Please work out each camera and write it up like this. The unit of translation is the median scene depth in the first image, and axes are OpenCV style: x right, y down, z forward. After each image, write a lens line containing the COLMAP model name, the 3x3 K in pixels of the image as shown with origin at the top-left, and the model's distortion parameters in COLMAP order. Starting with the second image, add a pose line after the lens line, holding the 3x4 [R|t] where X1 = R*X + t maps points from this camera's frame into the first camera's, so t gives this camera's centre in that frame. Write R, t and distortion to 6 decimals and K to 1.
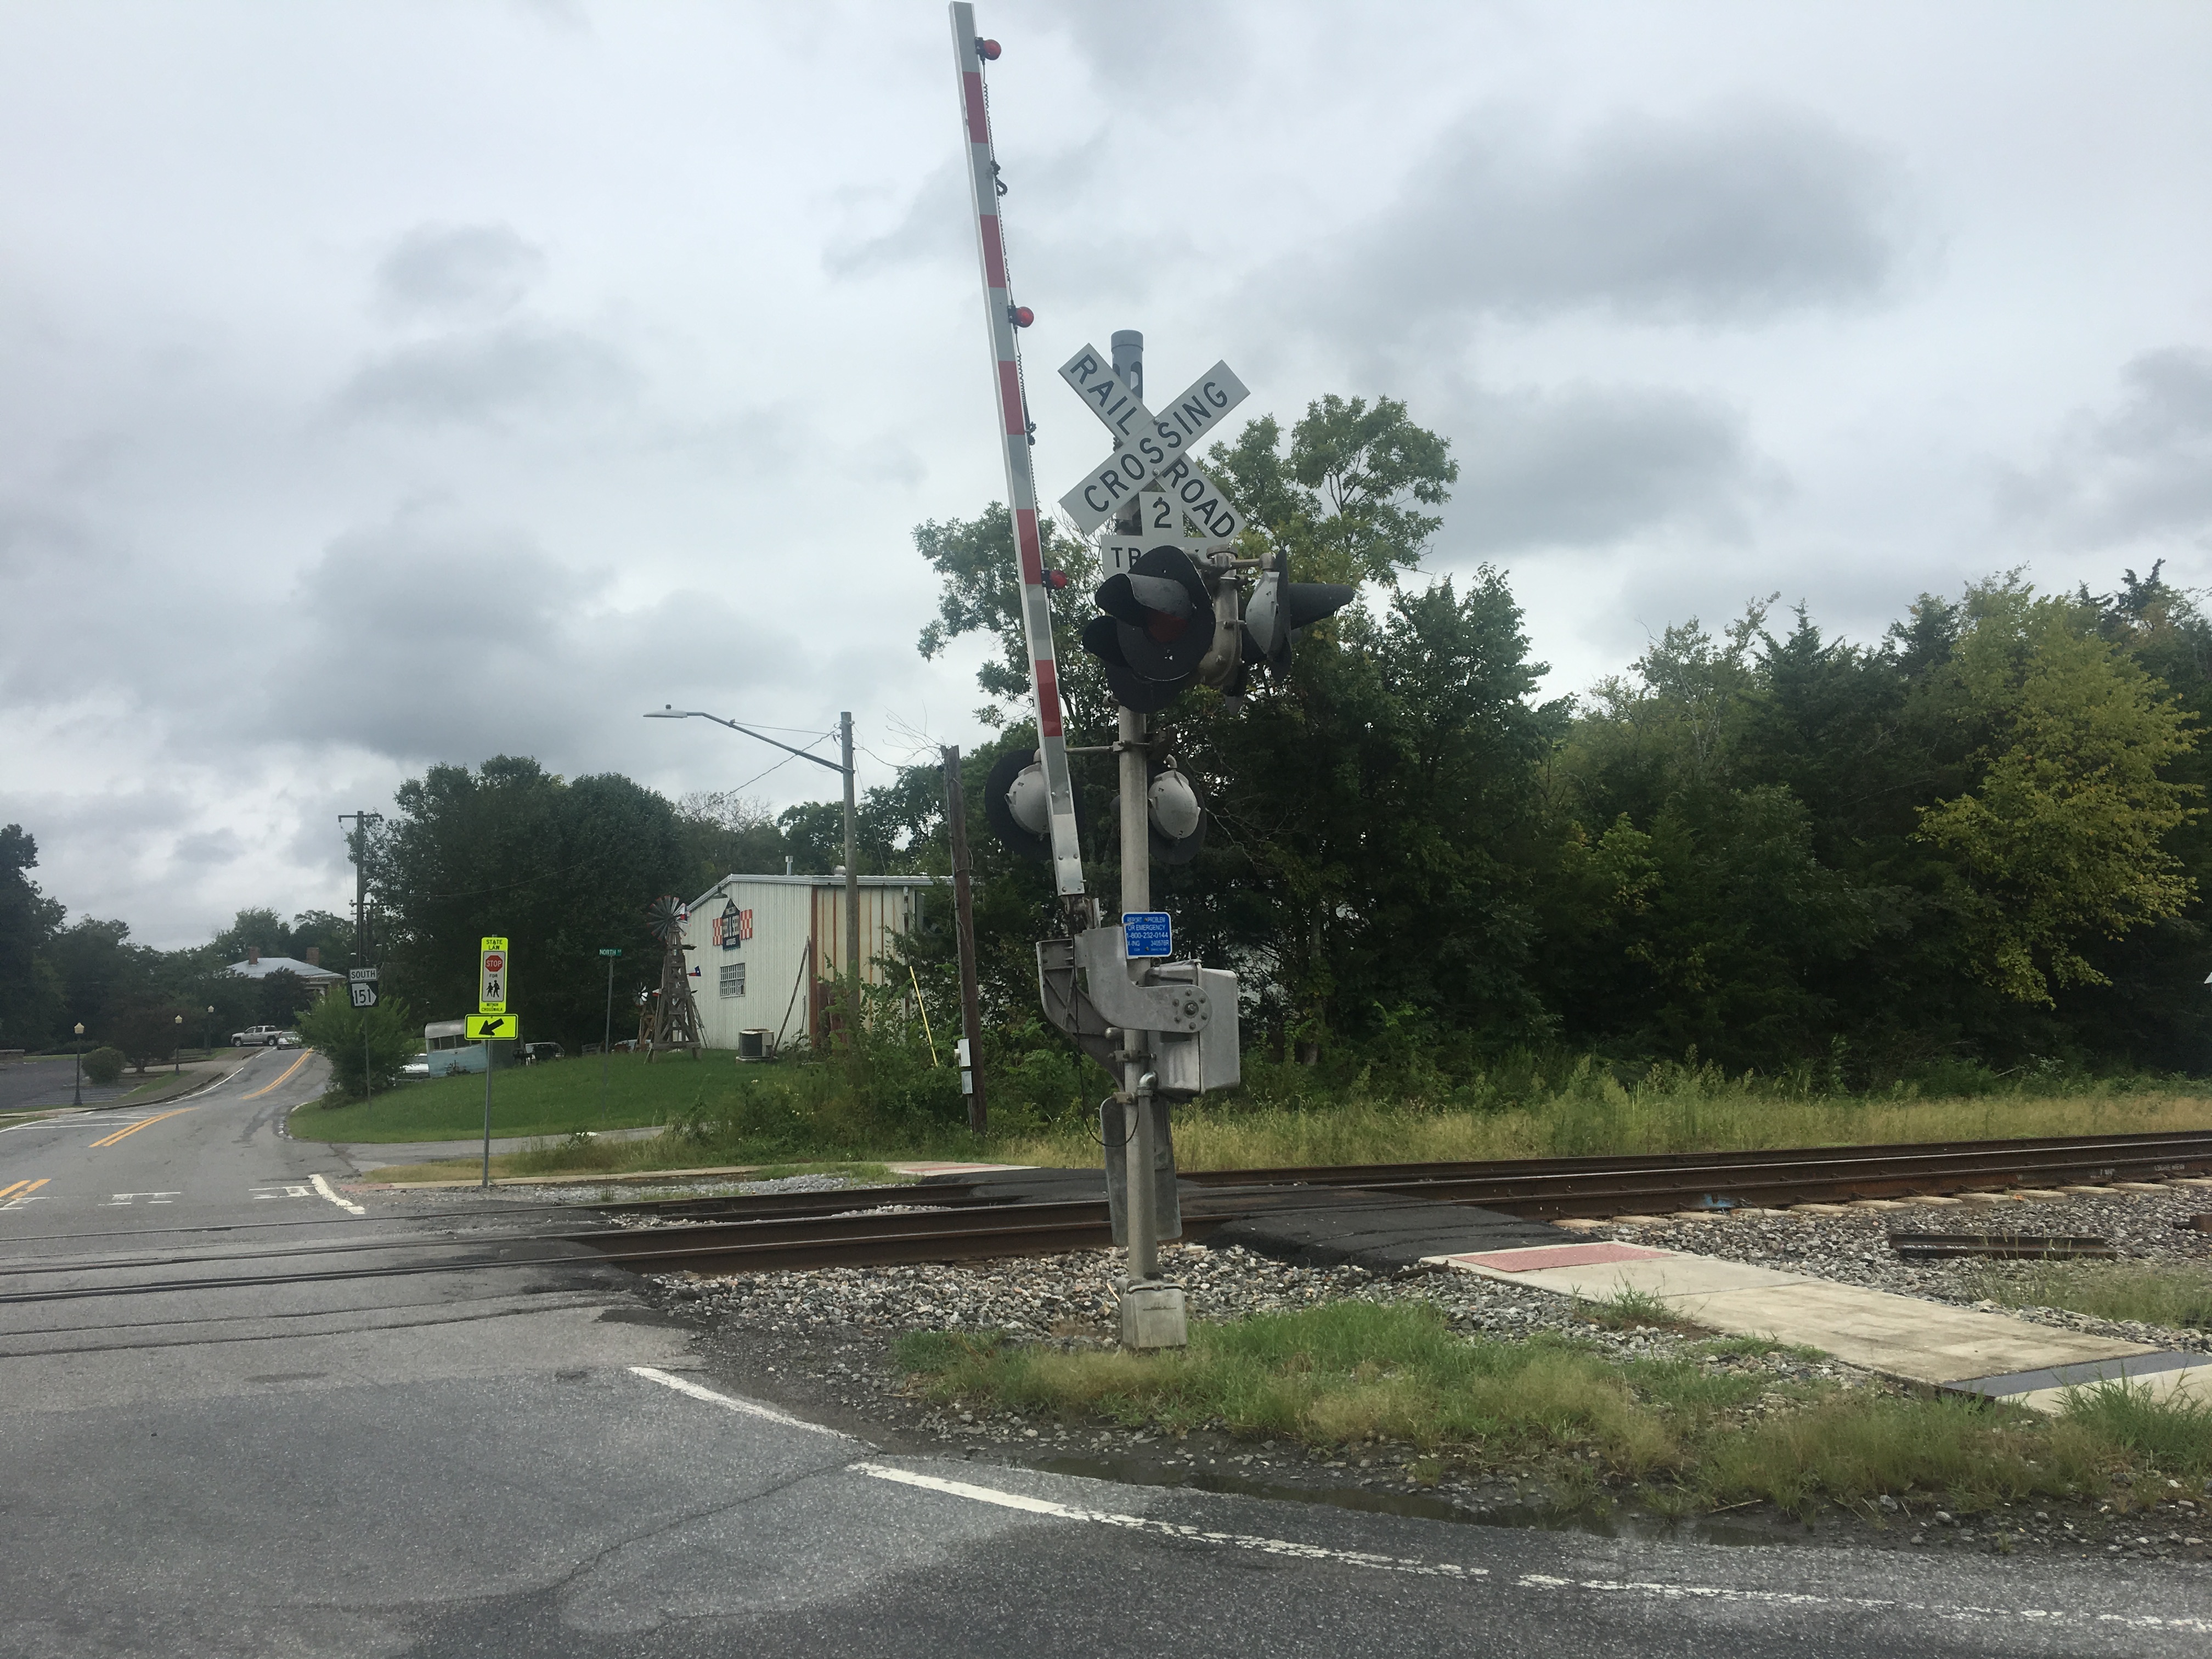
lens RADIAL K [[1852.5, 0, 1081.5], [0, 1852.5, 832.5], [0, 0, 1]] dist [0.107932, -0.192417]
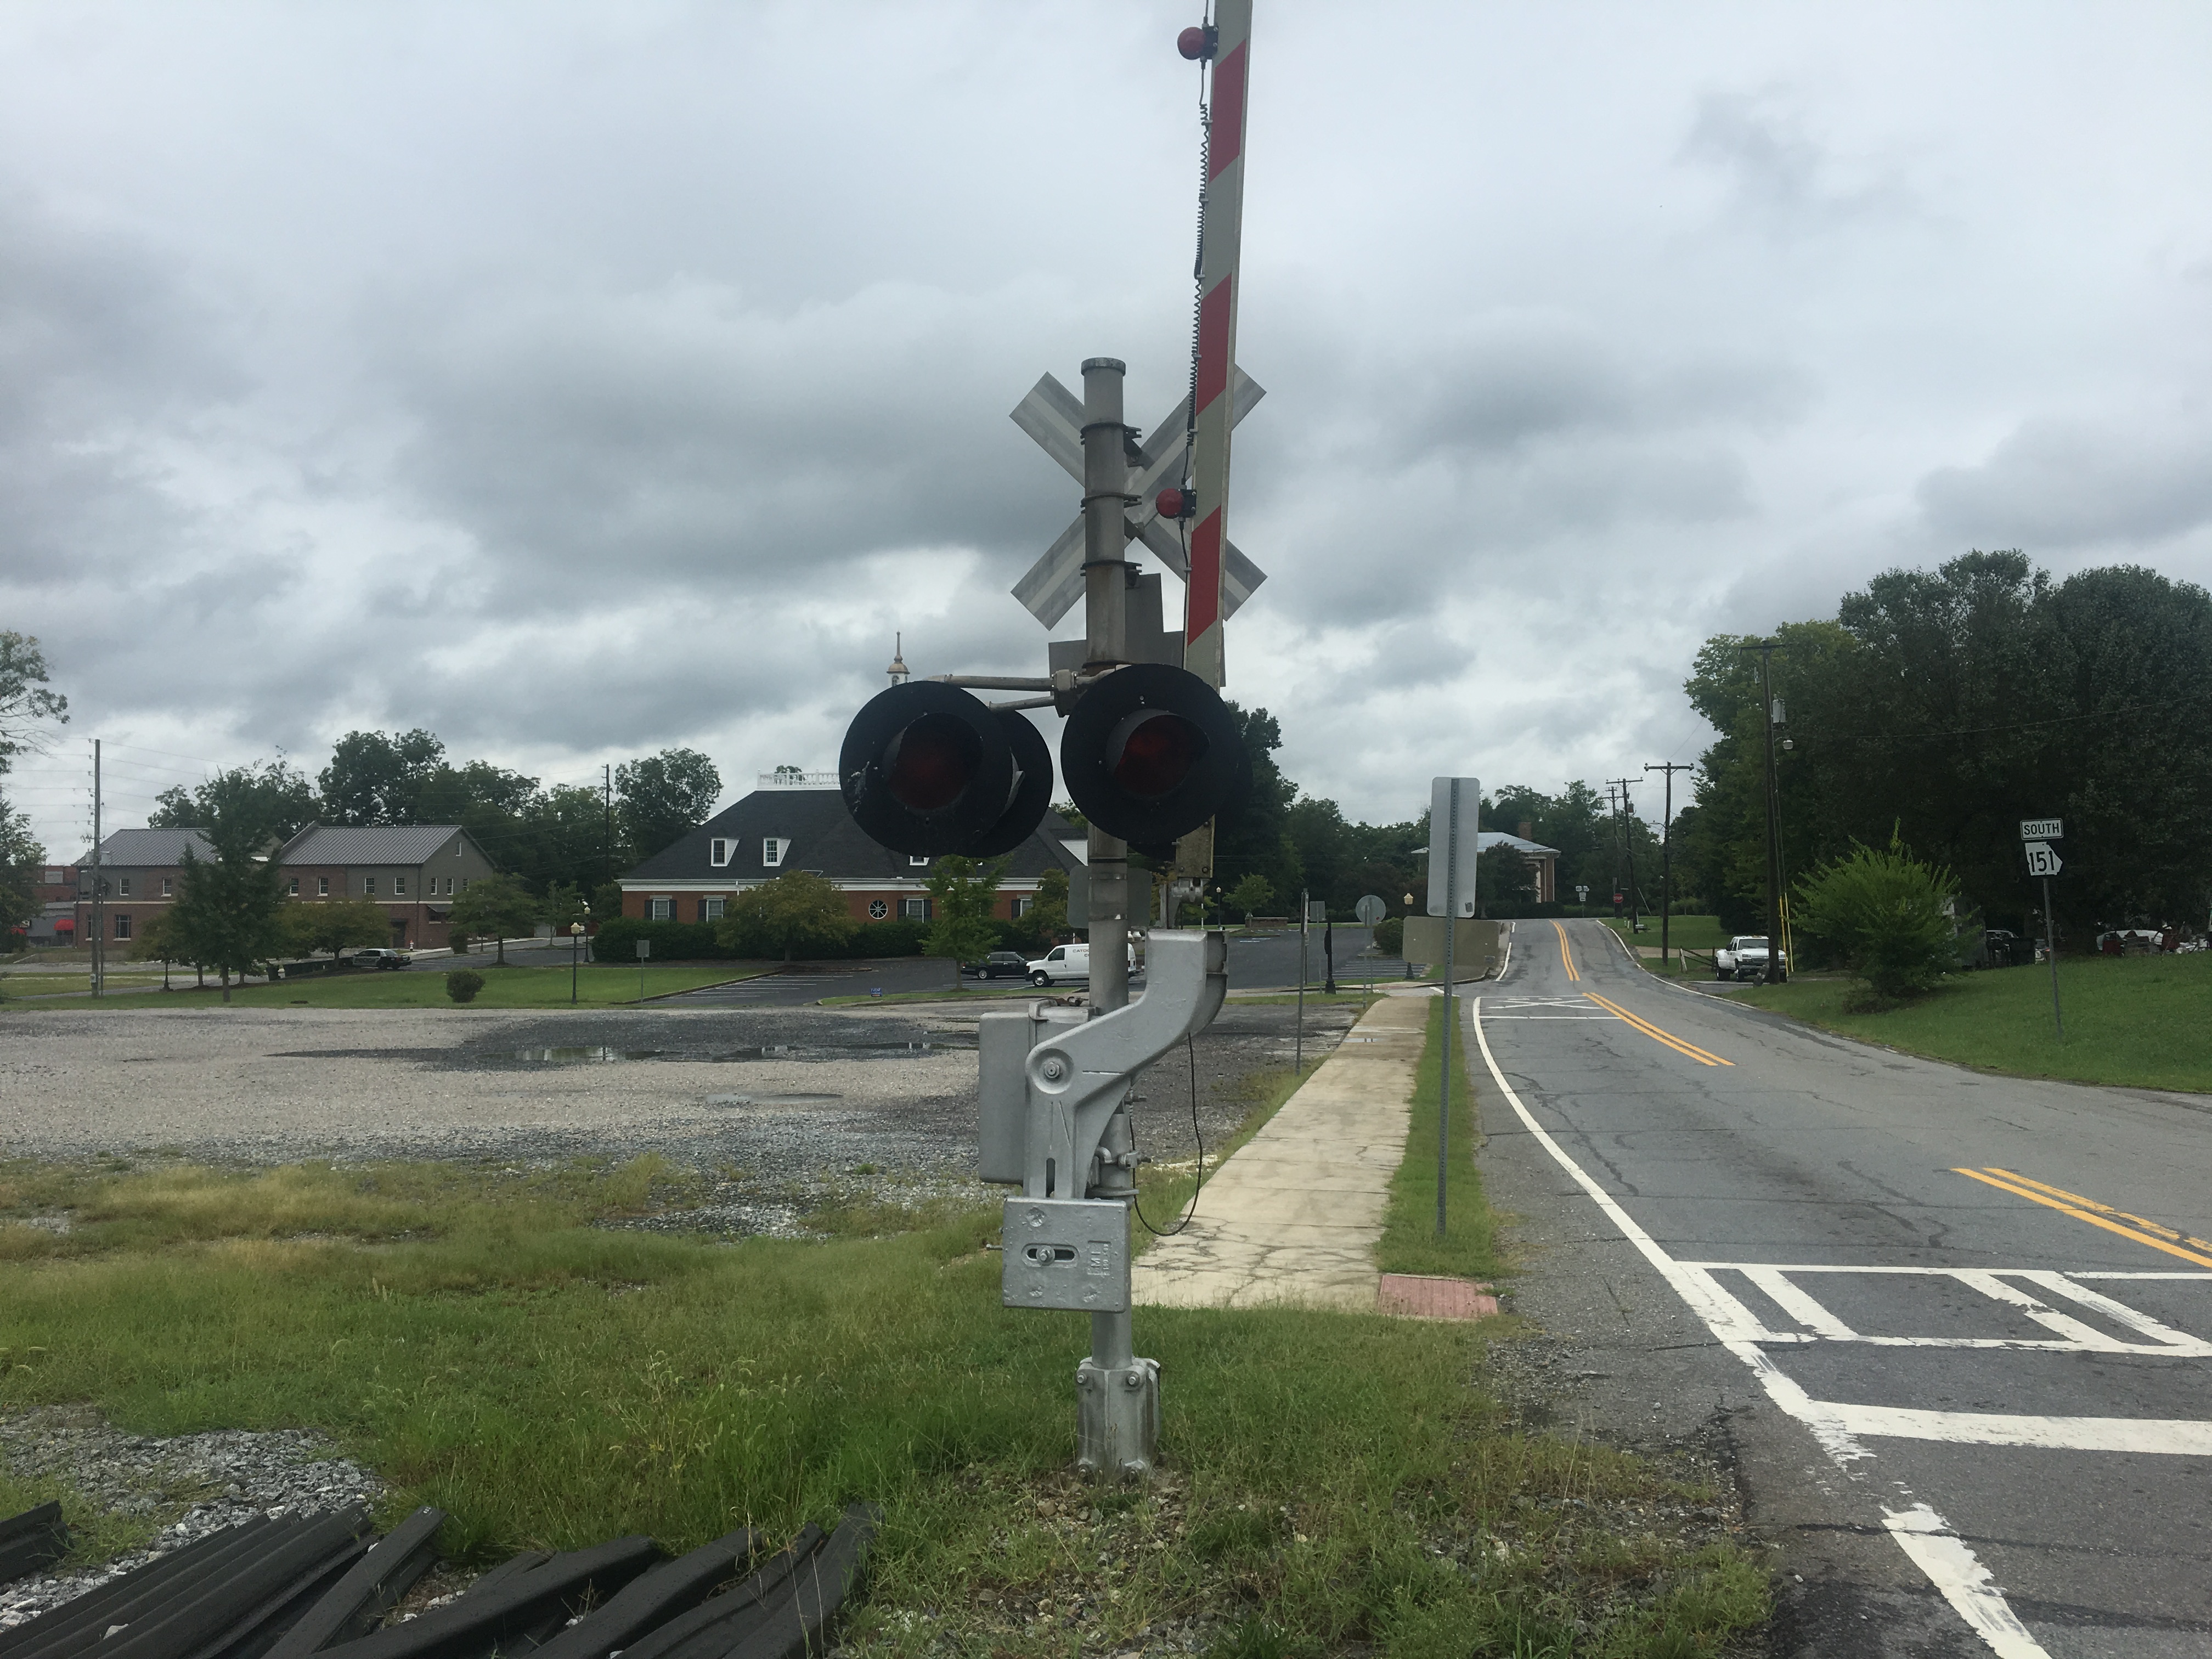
lens RADIAL K [[1866.3, 0, 1074.5], [0, 1866.3, 834.4], [0, 0, 1]] dist [0.099957, -0.234158]
pose [[0.821941, -0.000478, -0.569572, -1.666663], [0.037741, 0.997848, 0.053626, 0.166306], [0.568321, -0.065574, 0.820190, 1.449732]]
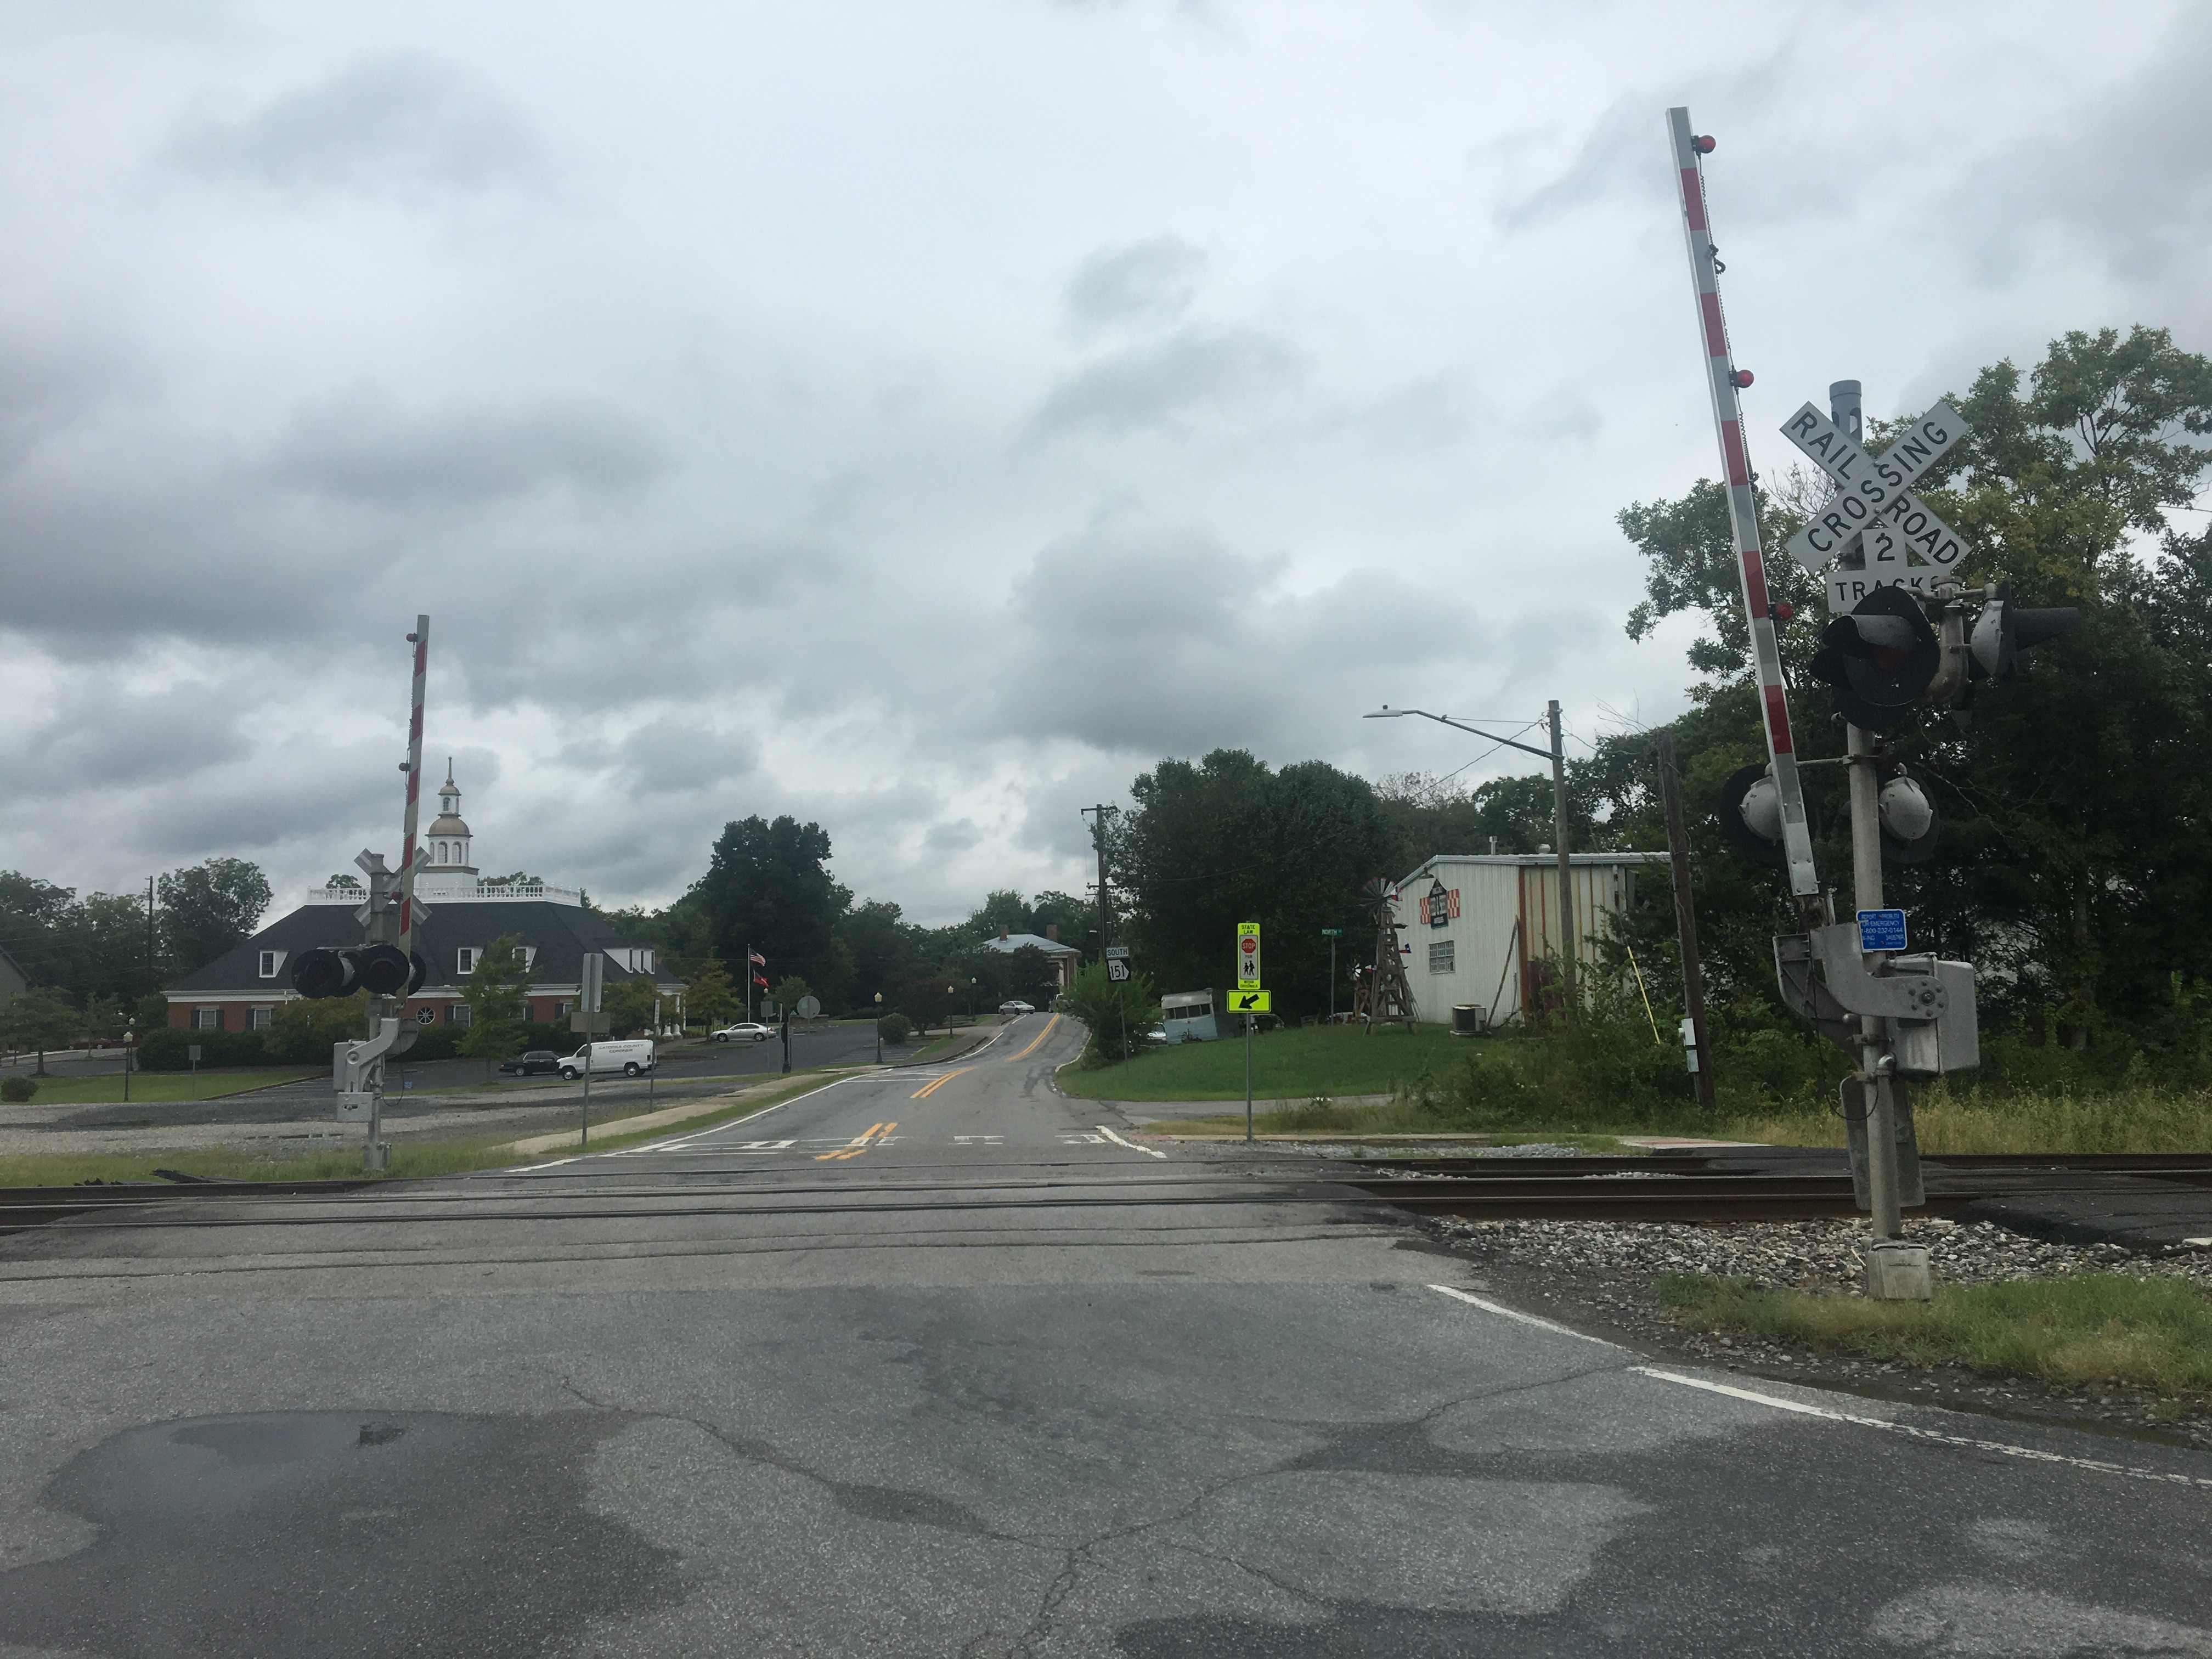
lens RADIAL K [[1816.5, 0, 1065.8], [0, 1816.5, 832.1], [0, 0, 1]] dist [0.063456, -0.109699]
pose [[0.927044, -0.028609, -0.373861, -0.004212], [0.032961, 0.999443, 0.005251, -0.019145], [0.373502, -0.017191, 0.927470, -0.148614]]
